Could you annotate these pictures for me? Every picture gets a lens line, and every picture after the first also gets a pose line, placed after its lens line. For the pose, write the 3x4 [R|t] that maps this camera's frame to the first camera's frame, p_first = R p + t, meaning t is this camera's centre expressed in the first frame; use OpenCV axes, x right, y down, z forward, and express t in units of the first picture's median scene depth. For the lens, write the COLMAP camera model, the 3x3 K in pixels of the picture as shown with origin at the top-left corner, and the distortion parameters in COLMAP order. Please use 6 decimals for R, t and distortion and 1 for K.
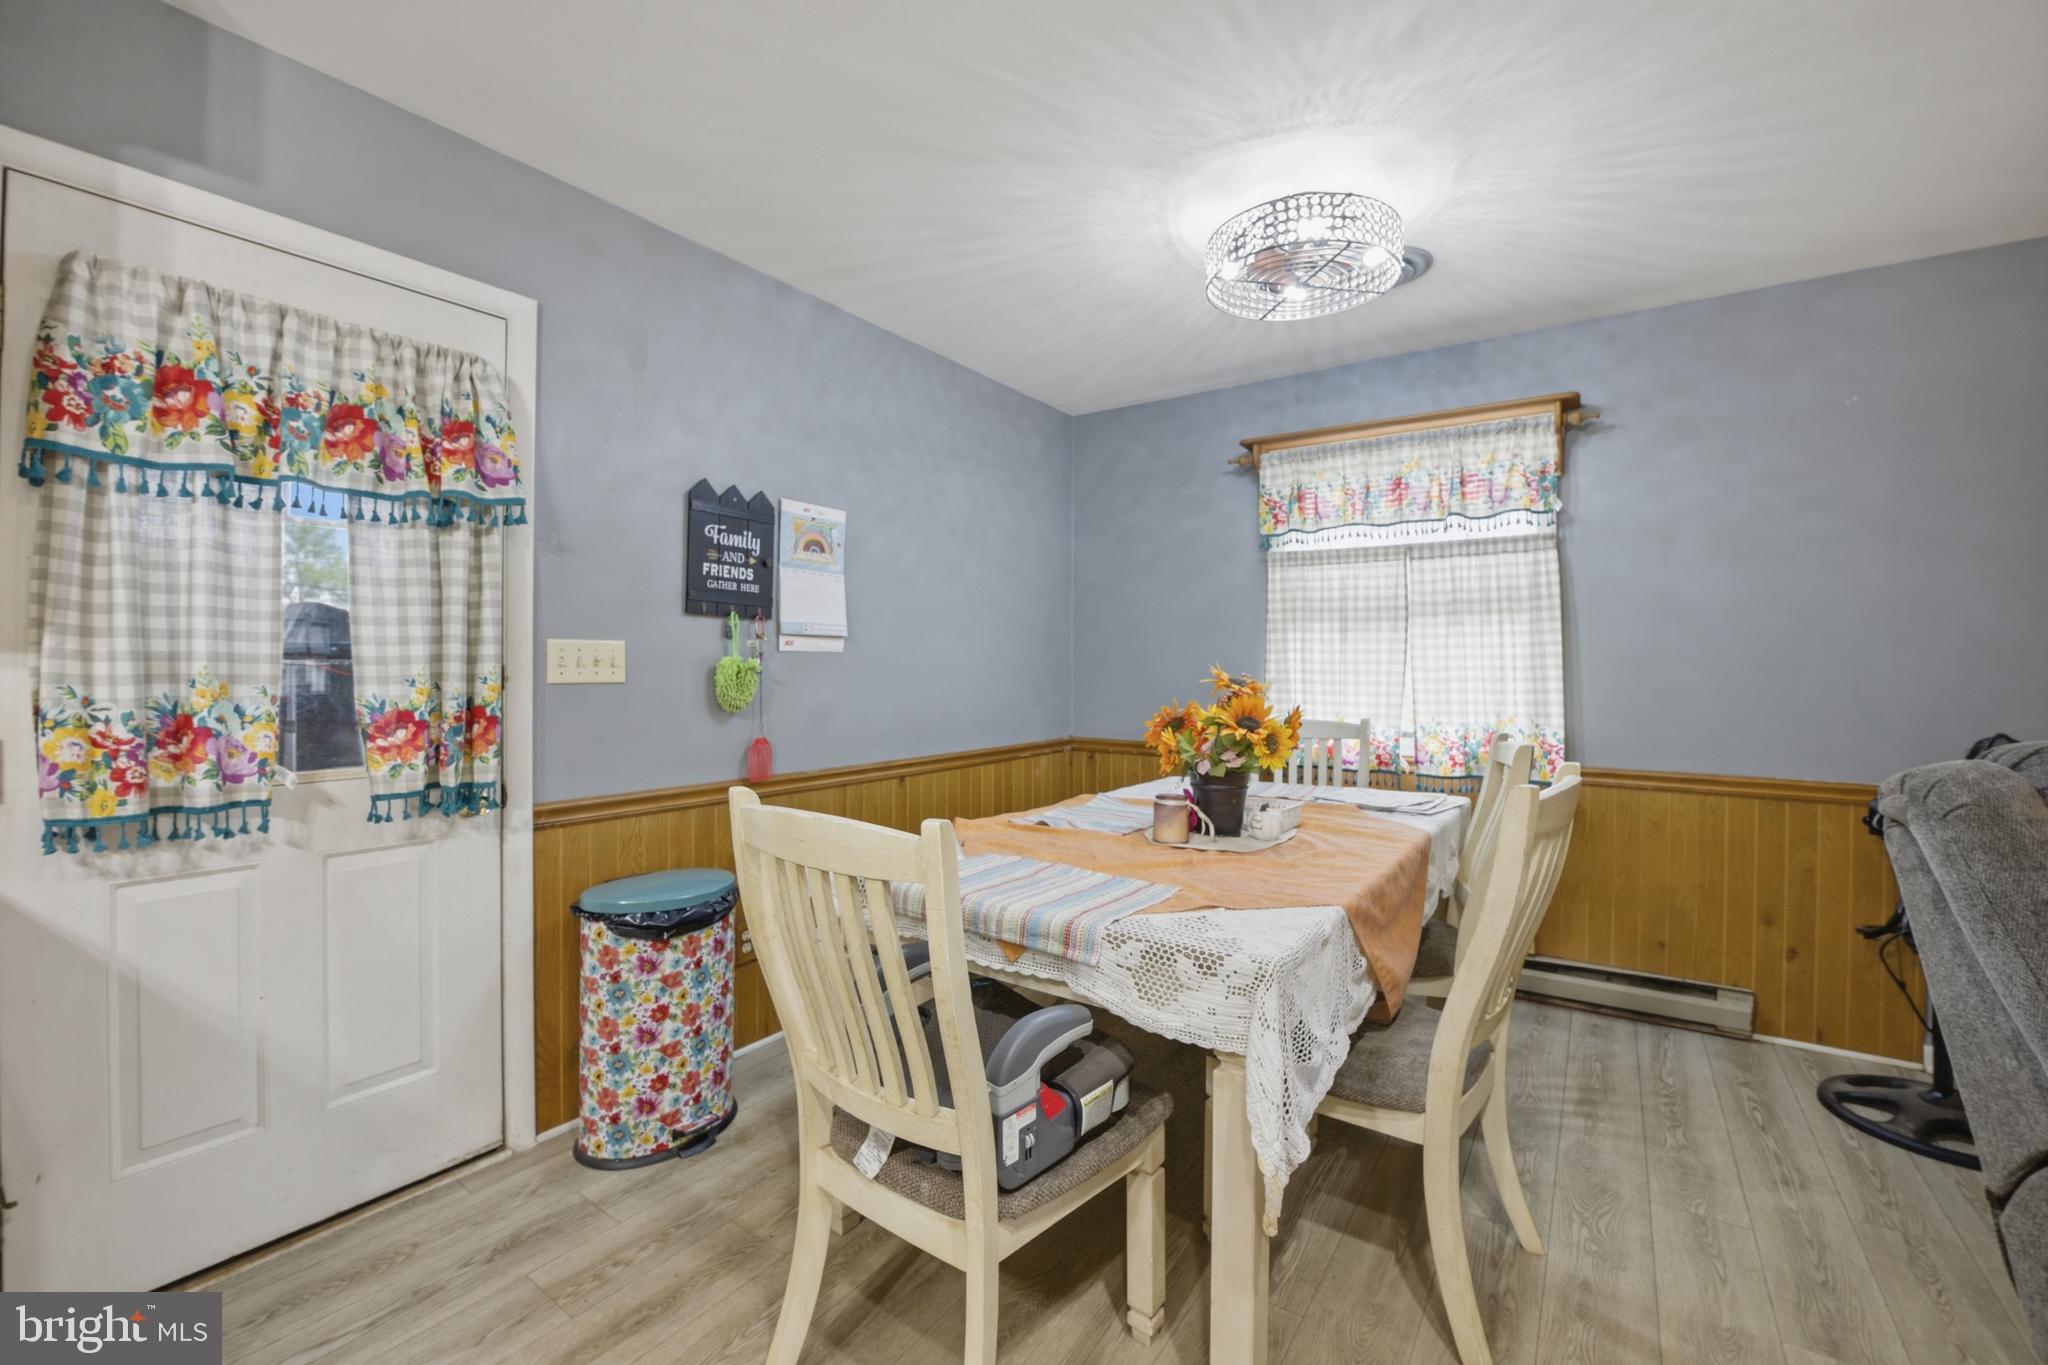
lens RADIAL K [[841.0, 0, 1024.5], [0, 841.0, 679.6], [0, 0, 1]] dist [-0.016918, 0.000443]
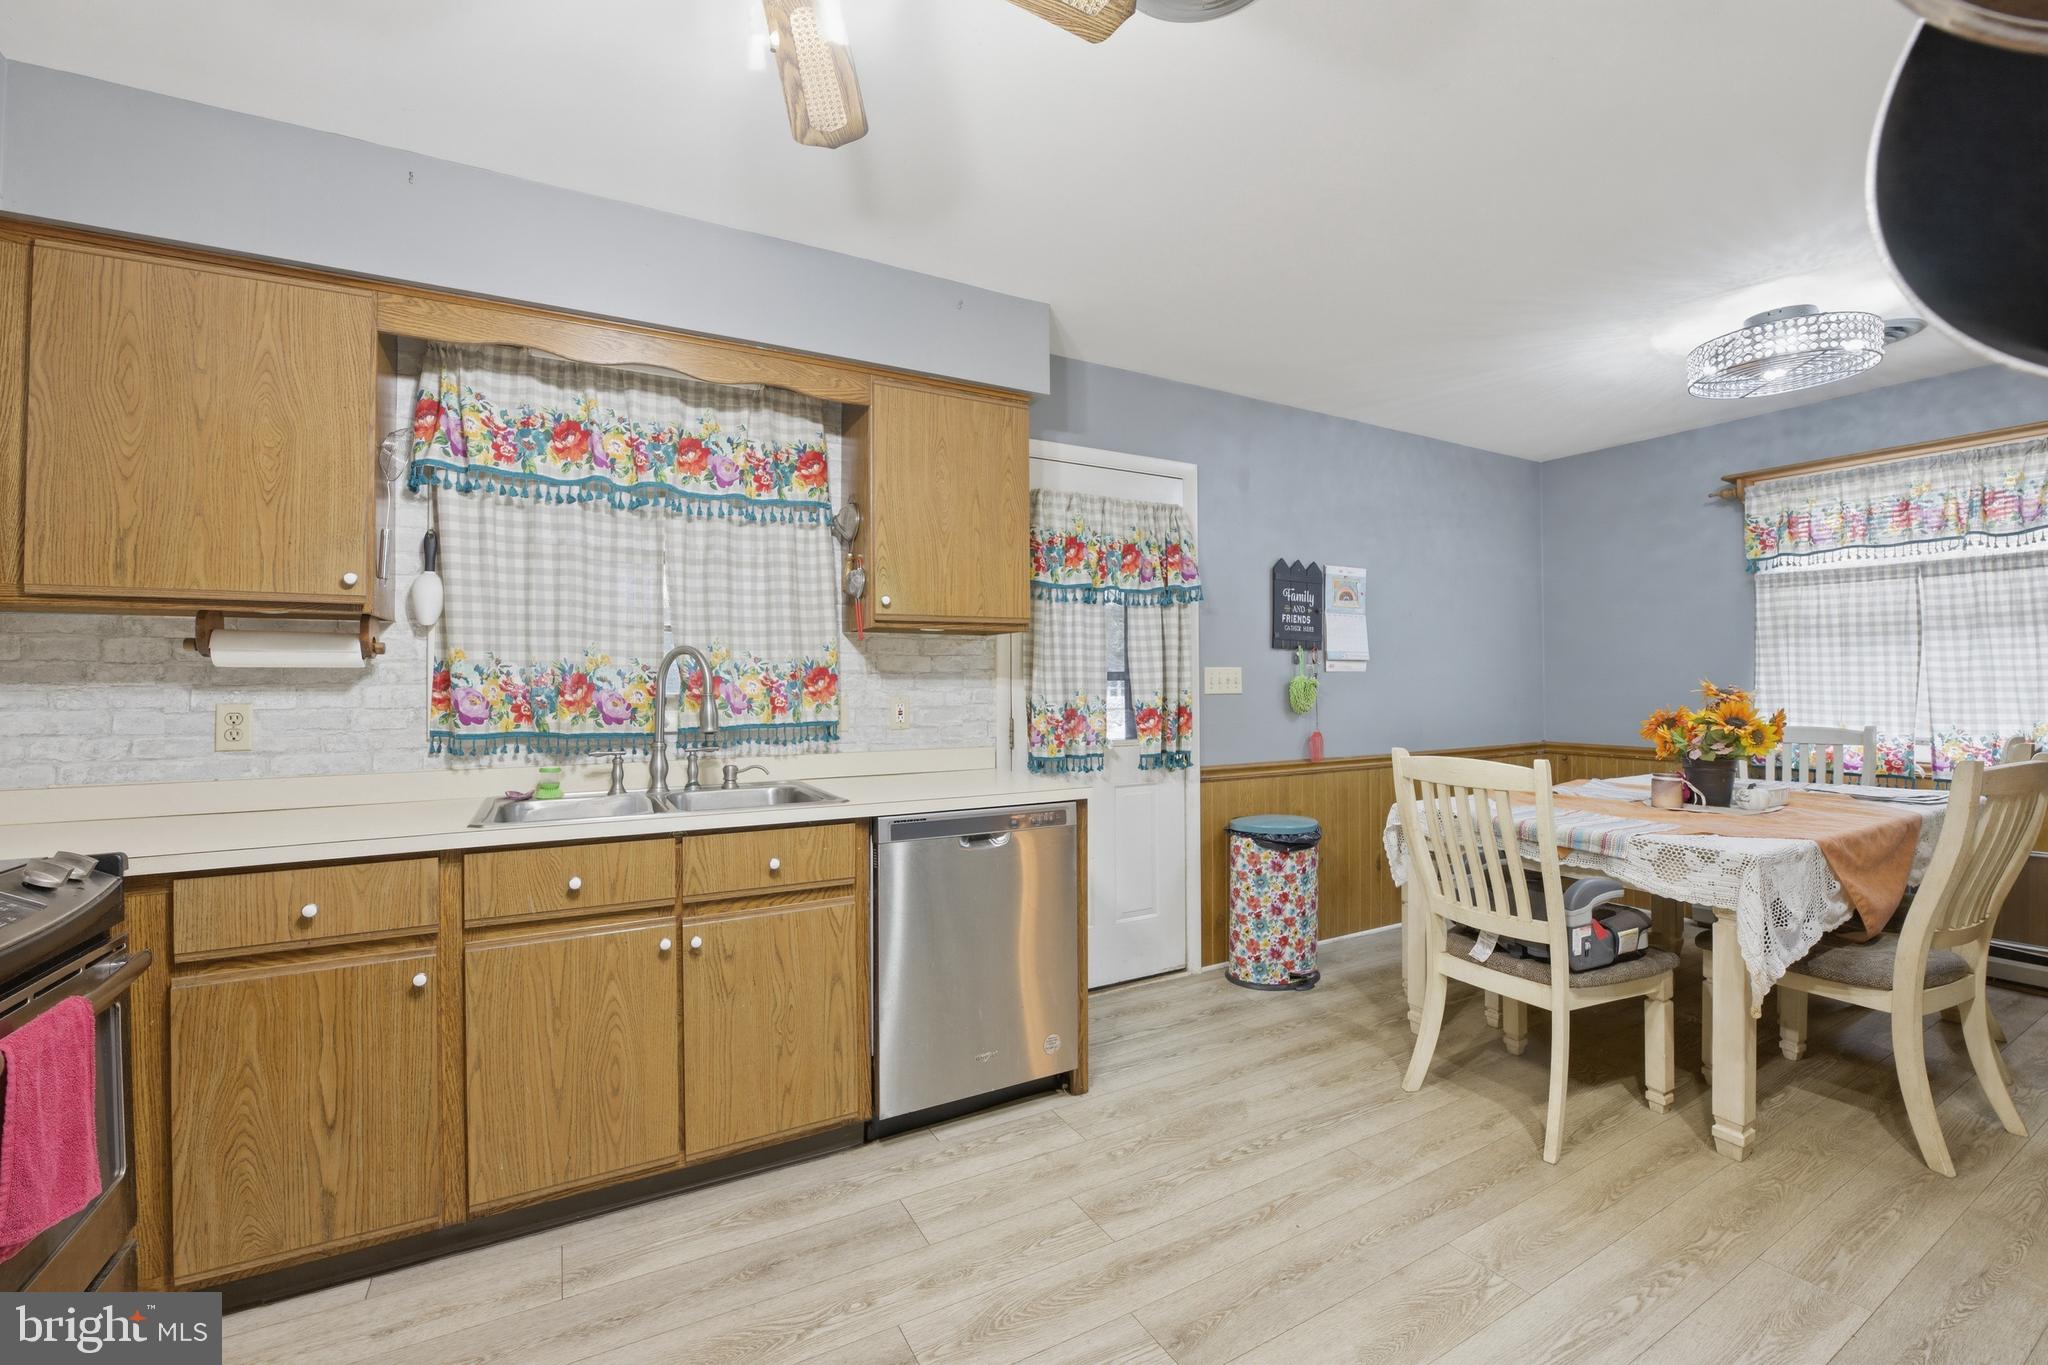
lens RADIAL K [[841.0, 0, 1024.8], [0, 841.0, 678.6], [0, 0, 1]] dist [-0.016918, 0.000443]
pose [[0.901628, -0.010078, -0.432394, -0.183892], [0.002174, 0.999821, -0.018770, 0.004762], [0.432506, 0.015983, 0.901489, -0.692152]]
